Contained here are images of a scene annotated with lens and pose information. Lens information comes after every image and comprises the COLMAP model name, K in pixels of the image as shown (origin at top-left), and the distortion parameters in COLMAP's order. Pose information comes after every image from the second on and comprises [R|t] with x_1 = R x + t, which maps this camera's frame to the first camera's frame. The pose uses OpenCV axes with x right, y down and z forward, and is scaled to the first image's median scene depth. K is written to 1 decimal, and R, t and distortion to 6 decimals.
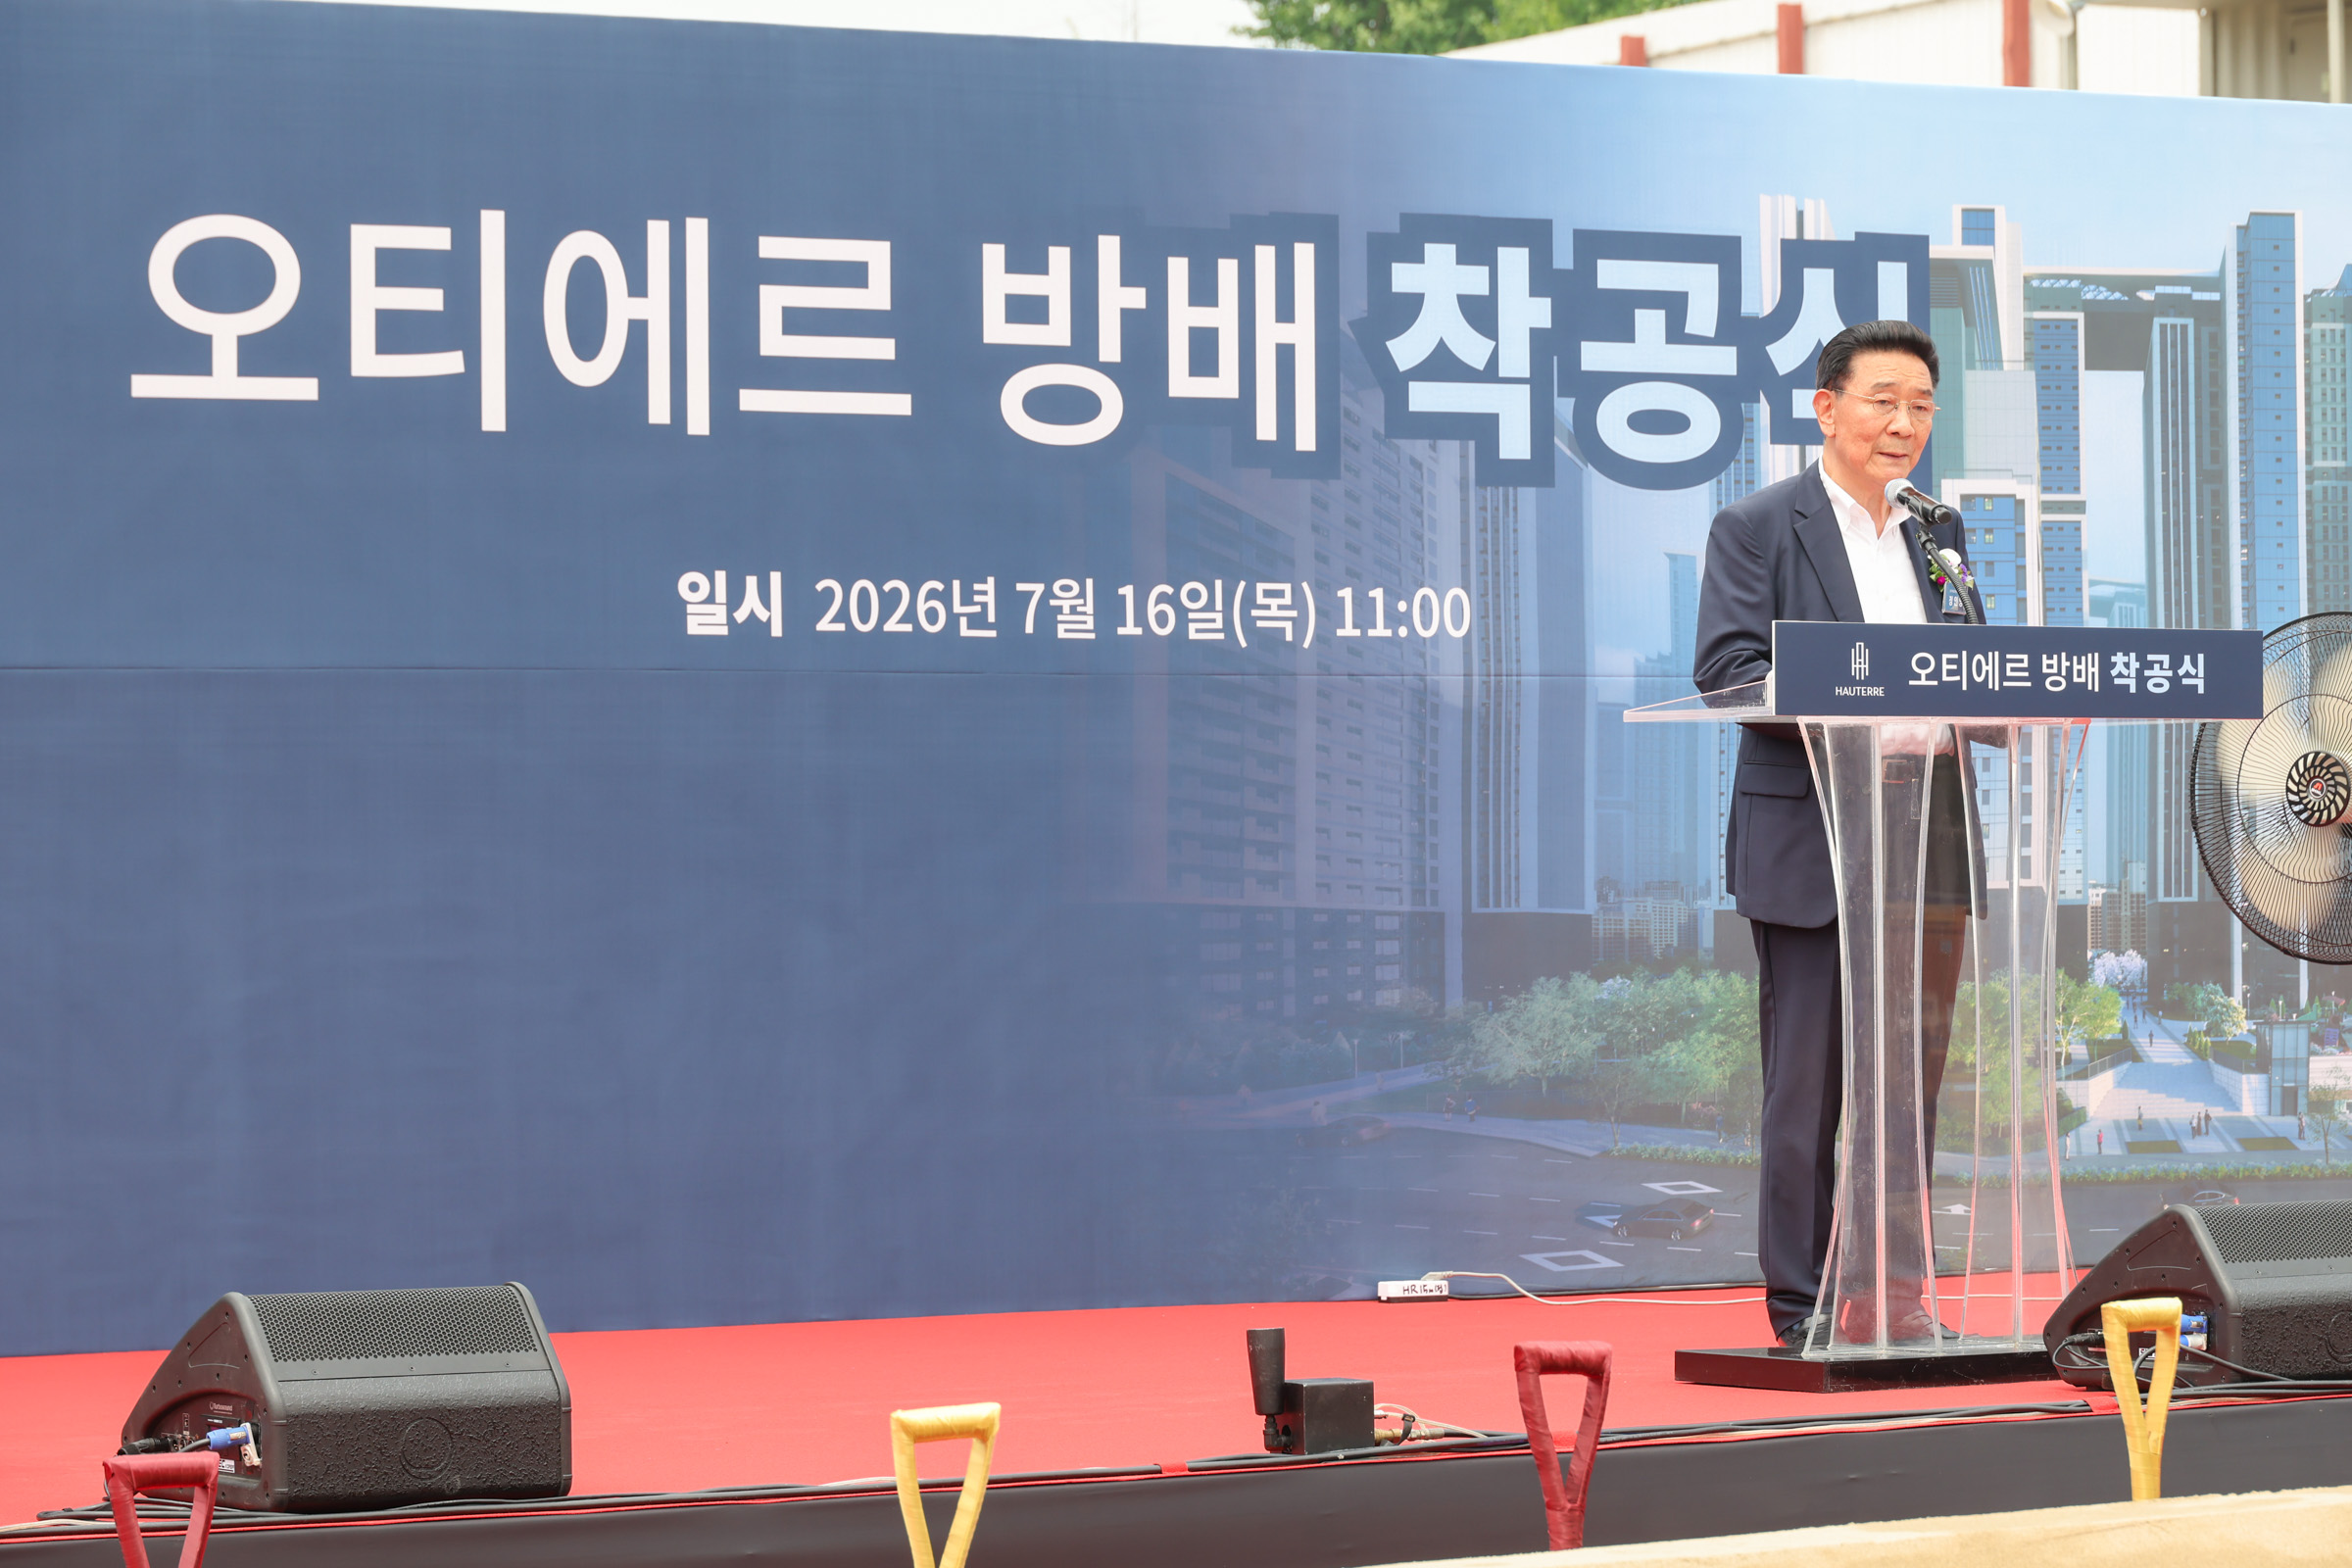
lens RADIAL K [[7419.6, 0, 1171.1], [0, 7419.6, 804.2], [0, 0, 1]] dist [-0.116164, 0.000000]
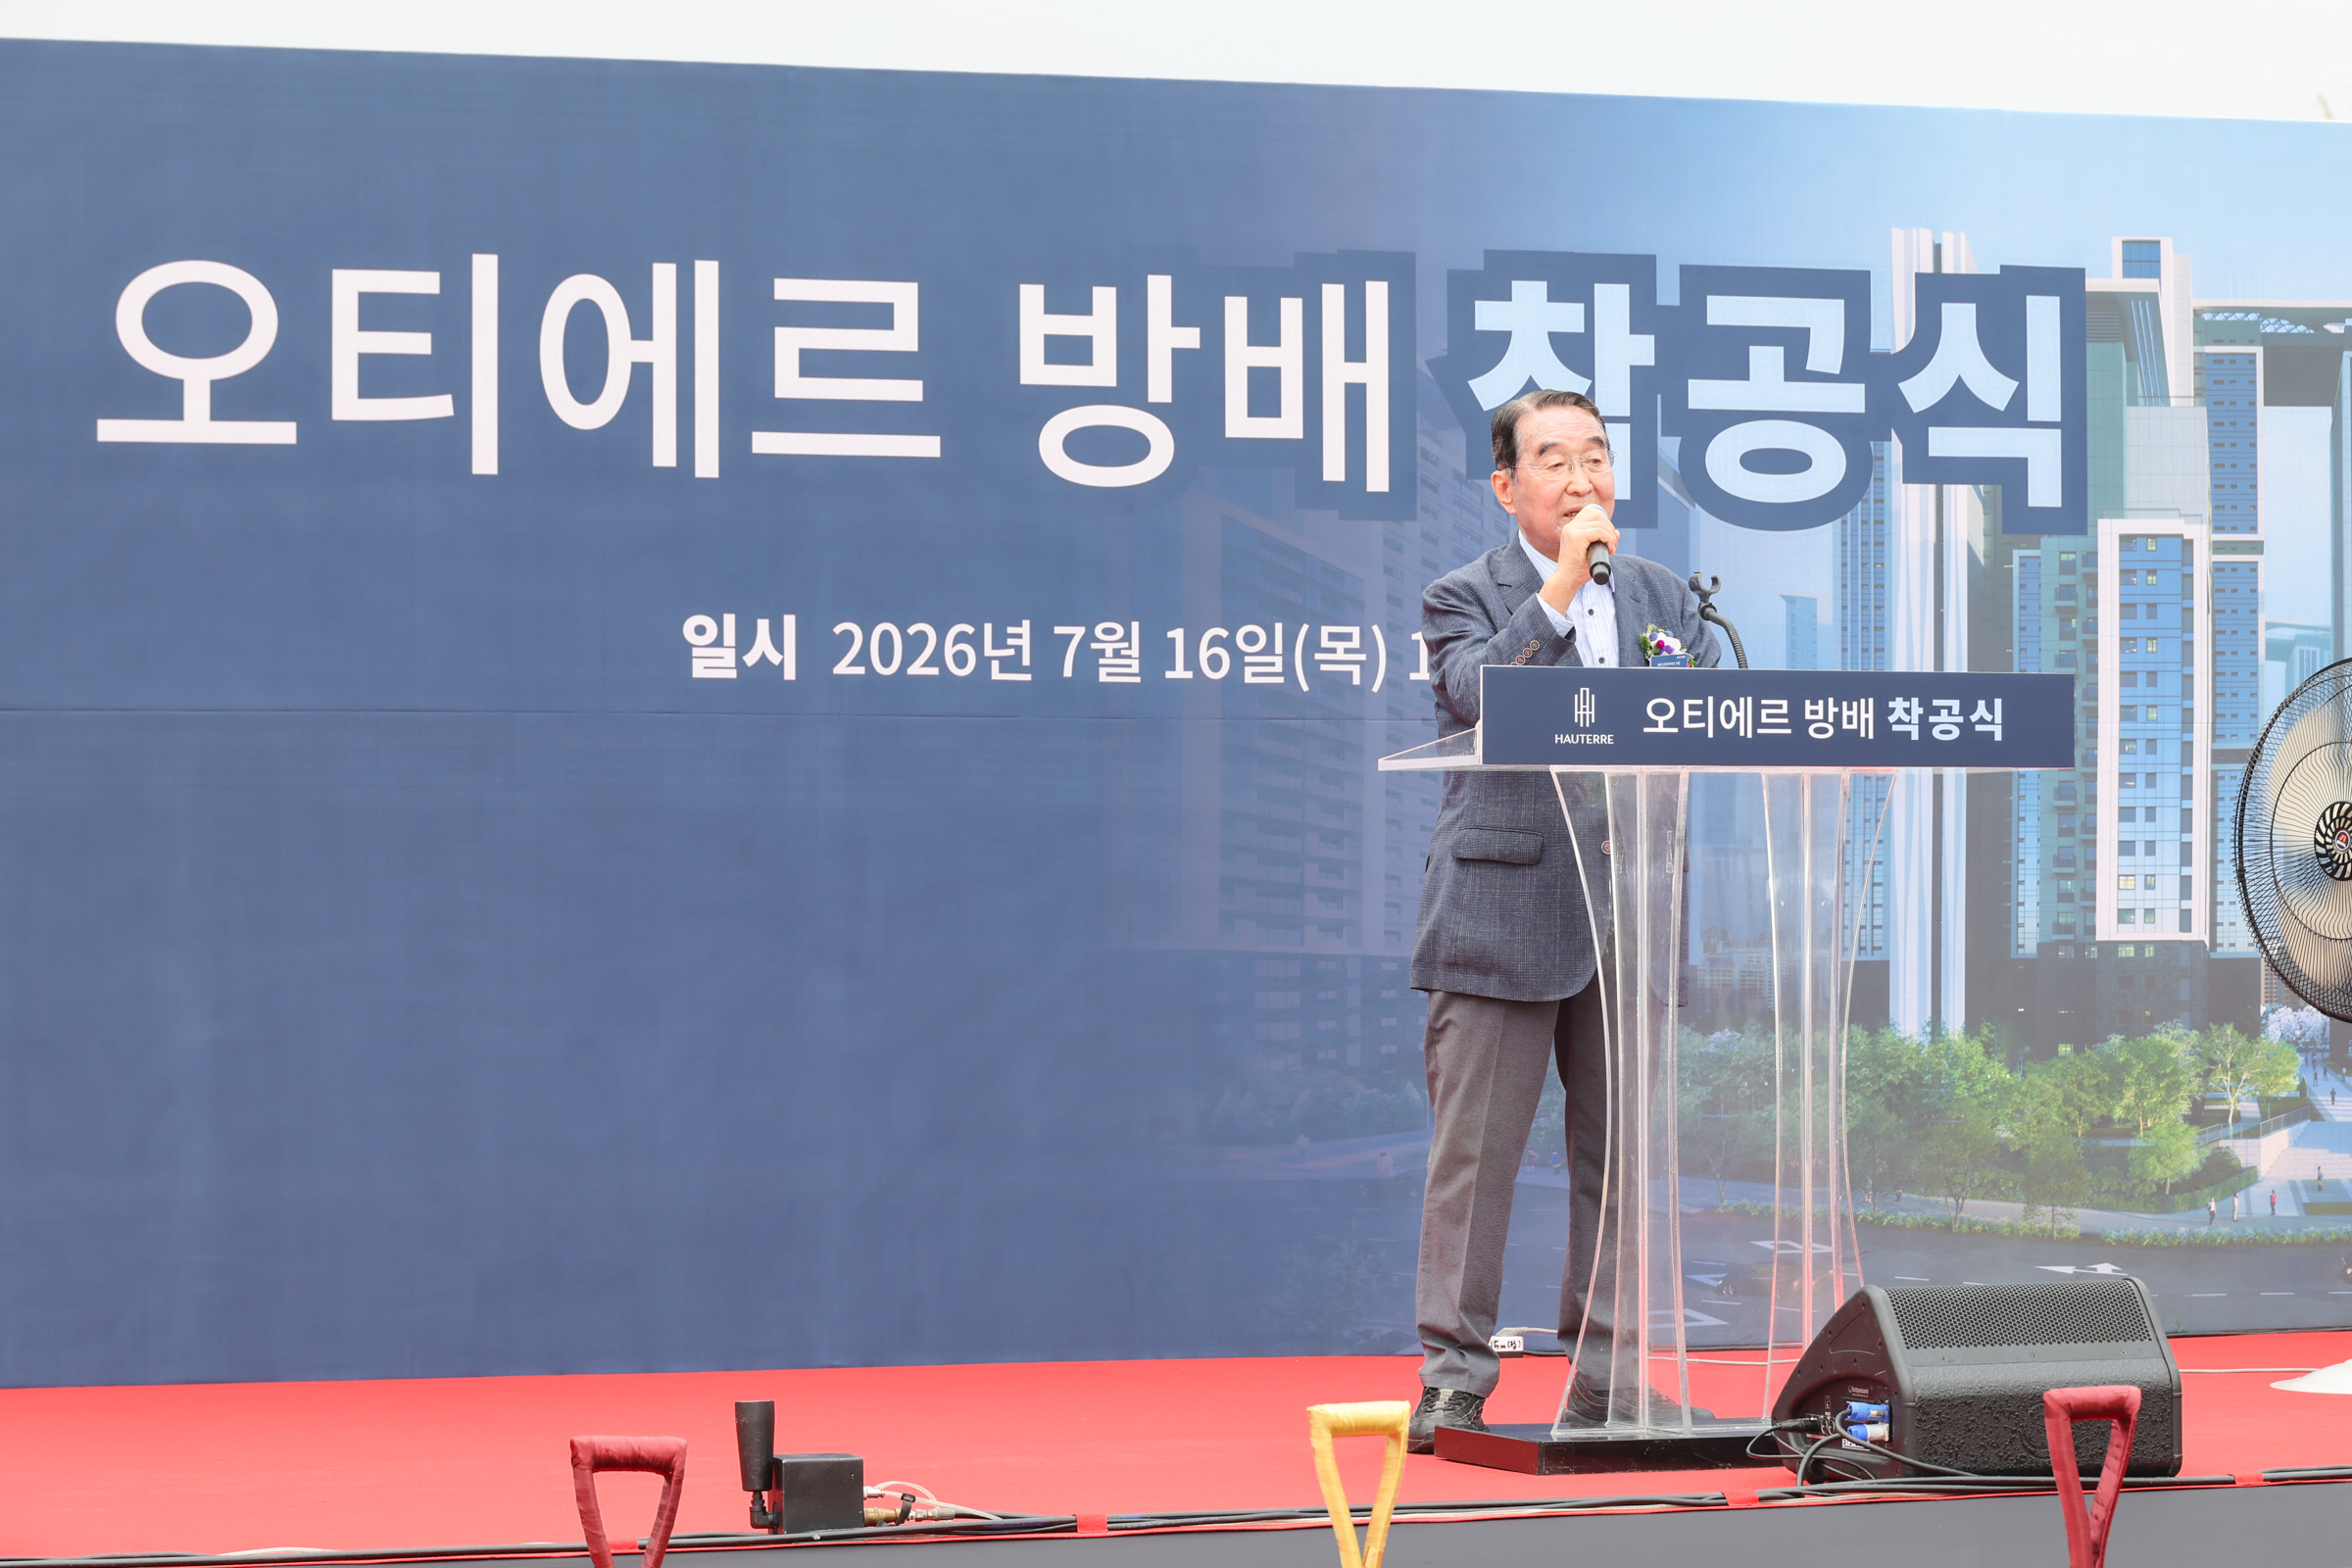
lens RADIAL K [[6898.3, 0, 1285.0], [0, 6898.3, 816.2], [0, 0, 1]] dist [-0.096725, 0.000000]
pose [[0.982670, 0.004725, -0.185301, 0.177761], [-0.005251, 0.999983, -0.002352, -0.002369], [0.185287, 0.003284, 0.982679, 0.099019]]
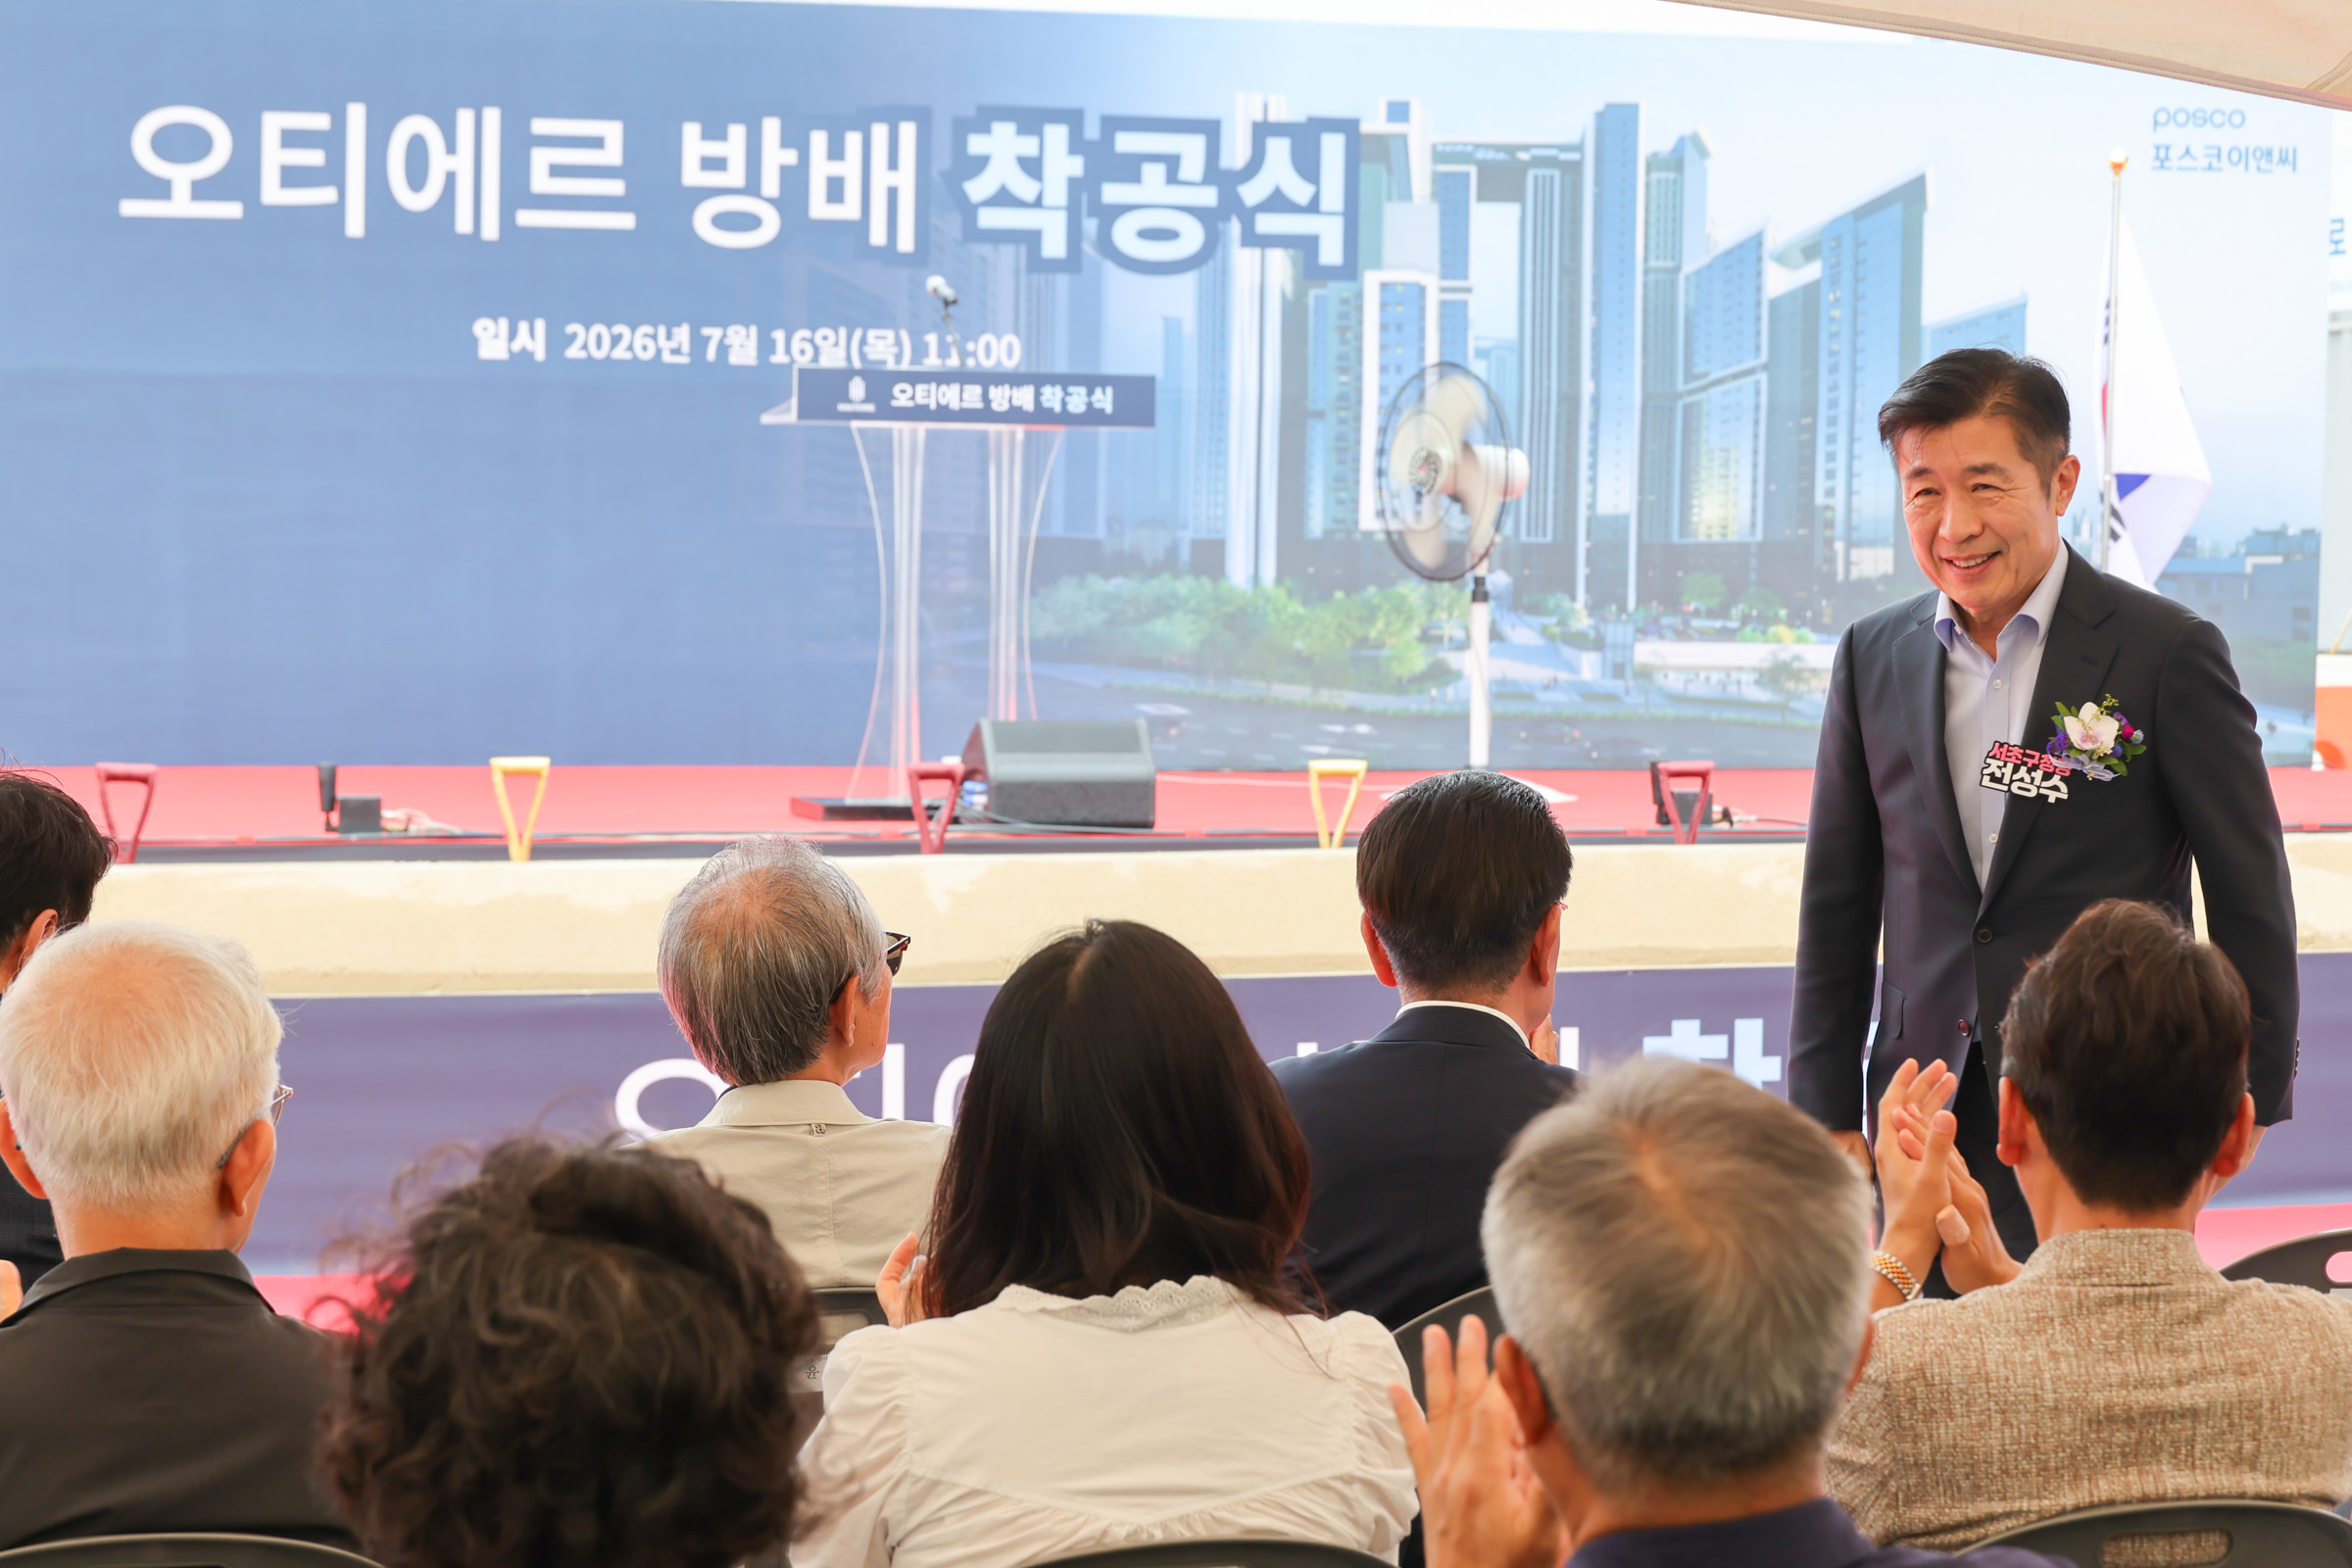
lens RADIAL K [[5217.2, 0, 1151.0], [0, 5217.2, 717.5], [0, 0, 1]] dist [-0.049852, 0.000000]
pose [[0.963290, 0.037046, -0.265896, 0.384594], [-0.023191, 0.998214, 0.055059, -0.009440], [0.267461, -0.046871, 0.962428, -0.100761]]
